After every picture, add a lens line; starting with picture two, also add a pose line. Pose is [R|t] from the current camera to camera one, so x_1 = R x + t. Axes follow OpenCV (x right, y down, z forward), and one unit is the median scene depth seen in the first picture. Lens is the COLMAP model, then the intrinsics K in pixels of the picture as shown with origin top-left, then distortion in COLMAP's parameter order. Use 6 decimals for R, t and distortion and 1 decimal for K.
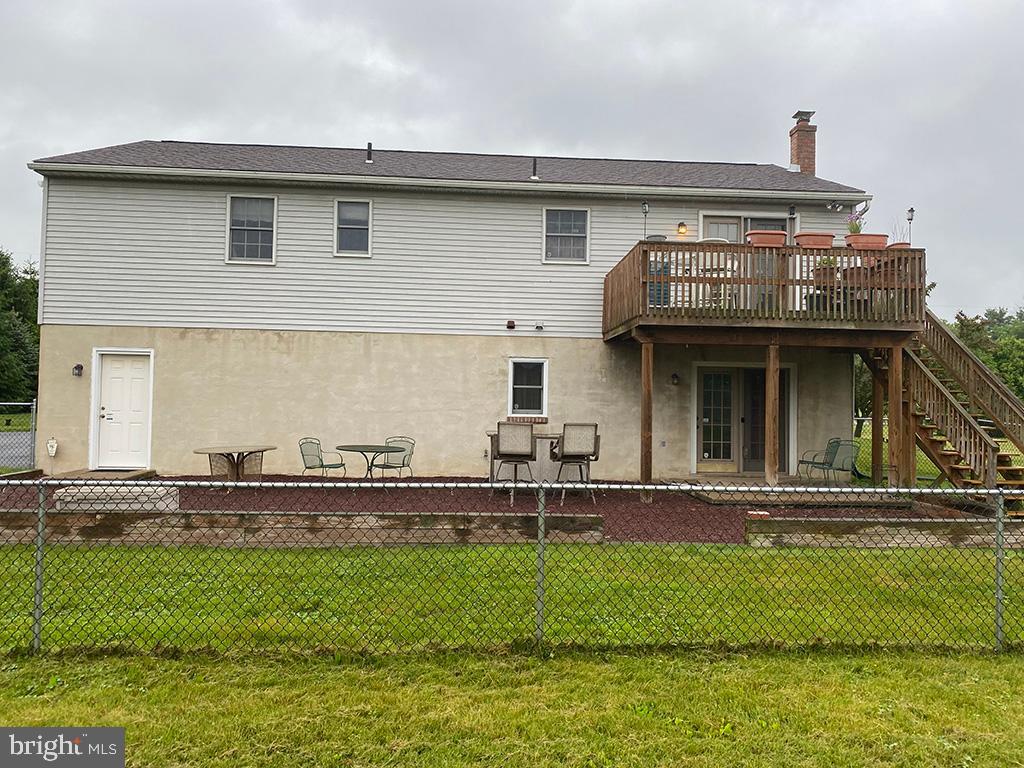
lens RADIAL K [[782.6, 0, 511.4], [0, 782.6, 388.1], [0, 0, 1]] dist [0.048894, -0.060314]
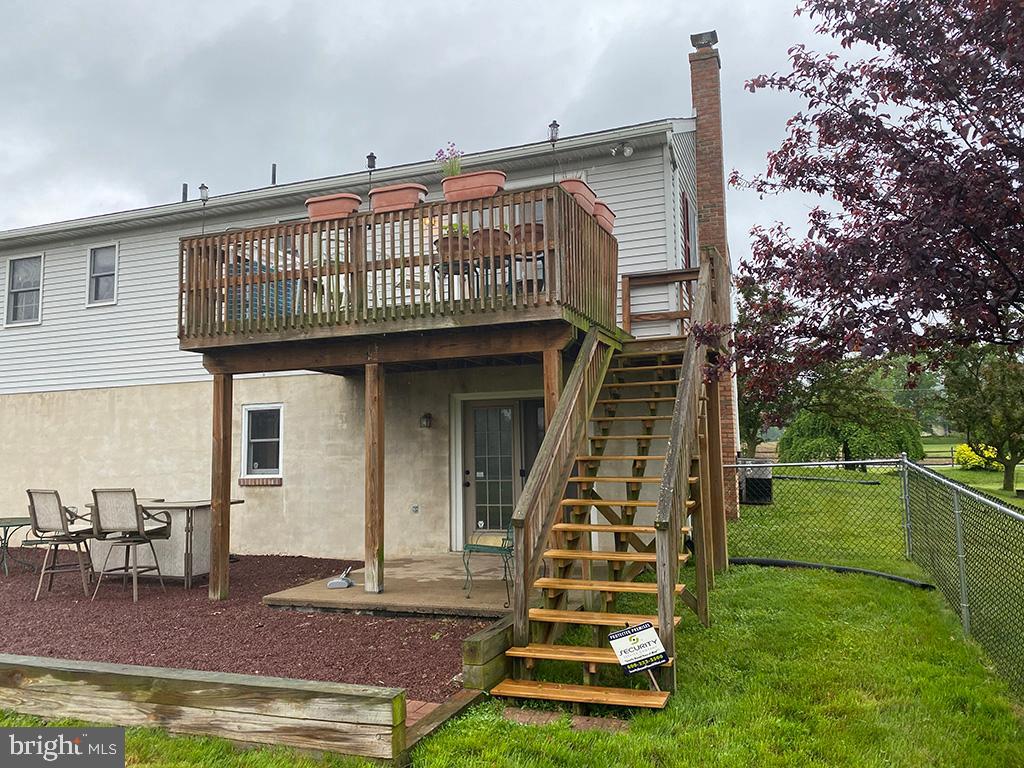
lens RADIAL K [[782.6, 0, 513.8], [0, 782.6, 376.9], [0, 0, 1]] dist [0.048894, -0.060314]
pose [[0.907284, -0.078676, -0.413093, 0.601667], [0.043744, 0.994670, -0.093366, 0.020768], [0.418237, 0.066639, 0.905890, 0.375153]]
